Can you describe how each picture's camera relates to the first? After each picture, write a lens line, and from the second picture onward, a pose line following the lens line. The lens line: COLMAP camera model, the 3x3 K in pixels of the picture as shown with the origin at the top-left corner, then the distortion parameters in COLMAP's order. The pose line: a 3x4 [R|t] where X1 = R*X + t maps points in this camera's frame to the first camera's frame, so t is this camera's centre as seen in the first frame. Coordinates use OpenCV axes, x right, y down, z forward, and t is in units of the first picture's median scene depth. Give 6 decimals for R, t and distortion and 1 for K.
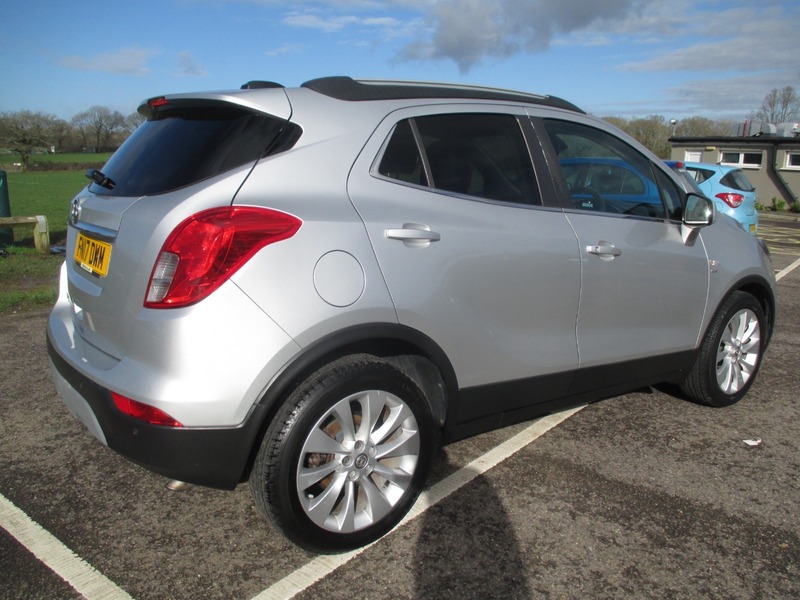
lens RADIAL K [[667.3, 0, 401.2], [0, 667.3, 321.6], [0, 0, 1]] dist [-0.018664, -0.001464]
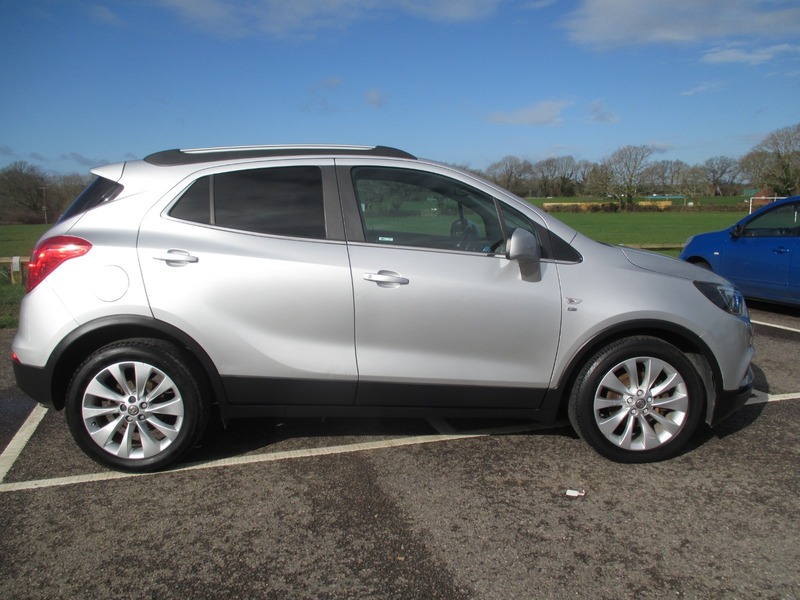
lens RADIAL K [[665.5, 0, 401.5], [0, 665.5, 325.4], [0, 0, 1]] dist [-0.030440, 0.002464]
pose [[0.835051, 0.080879, -0.544195, 1.097423], [-0.111433, 0.993498, -0.023336, -0.006562], [0.538770, 0.080128, 0.838634, 0.080484]]
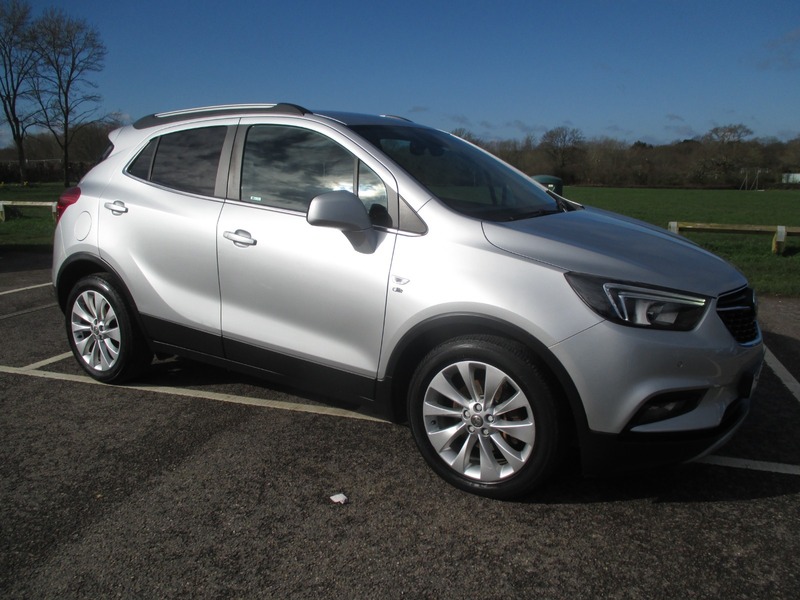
lens RADIAL K [[664.7, 0, 403.1], [0, 664.7, 322.2], [0, 0, 1]] dist [-0.033038, -0.007267]
pose [[0.361025, 0.198652, -0.911152, 1.688525], [-0.219204, 0.967750, 0.124137, -0.196559], [0.906427, 0.154912, 0.392928, 0.957416]]
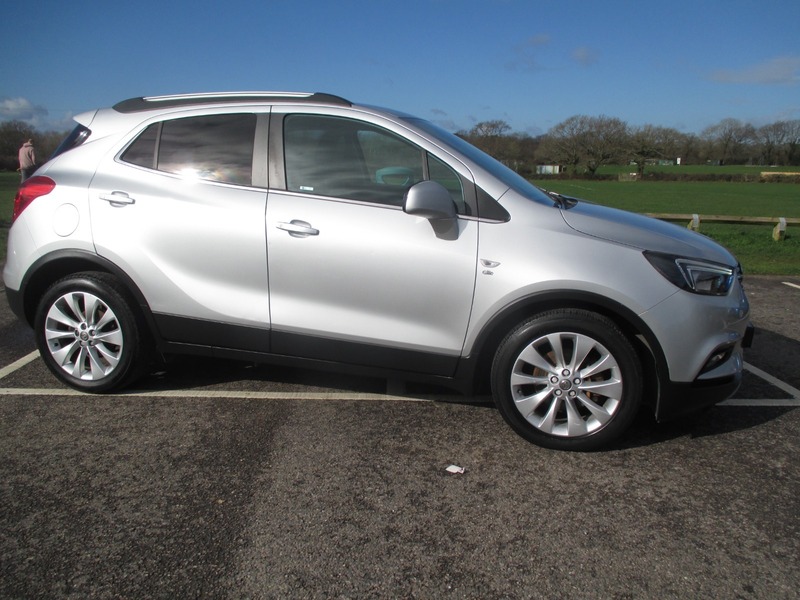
lens RADIAL K [[664.7, 0, 403.1], [0, 664.7, 322.2], [0, 0, 1]] dist [-0.033038, -0.007267]
pose [[0.643036, 0.177901, -0.744886, 1.478251], [-0.189005, 0.979424, 0.070753, -0.076187], [0.742147, 0.095290, 0.663429, 0.467257]]
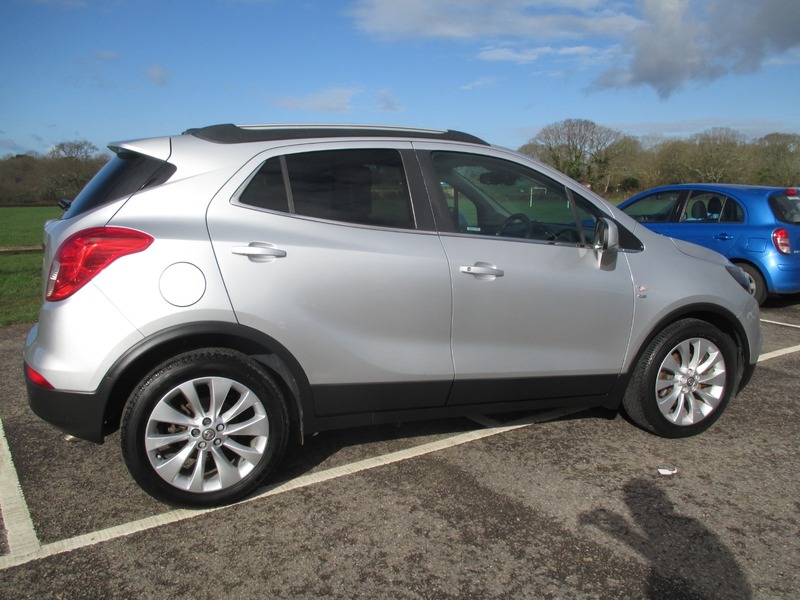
lens RADIAL K [[665.5, 0, 401.5], [0, 665.5, 325.4], [0, 0, 1]] dist [-0.030440, 0.002464]
pose [[0.961808, 0.047179, -0.269629, 0.547669], [-0.056916, 0.997975, -0.028405, 0.021129], [0.267743, 0.042667, 0.962545, -0.078842]]
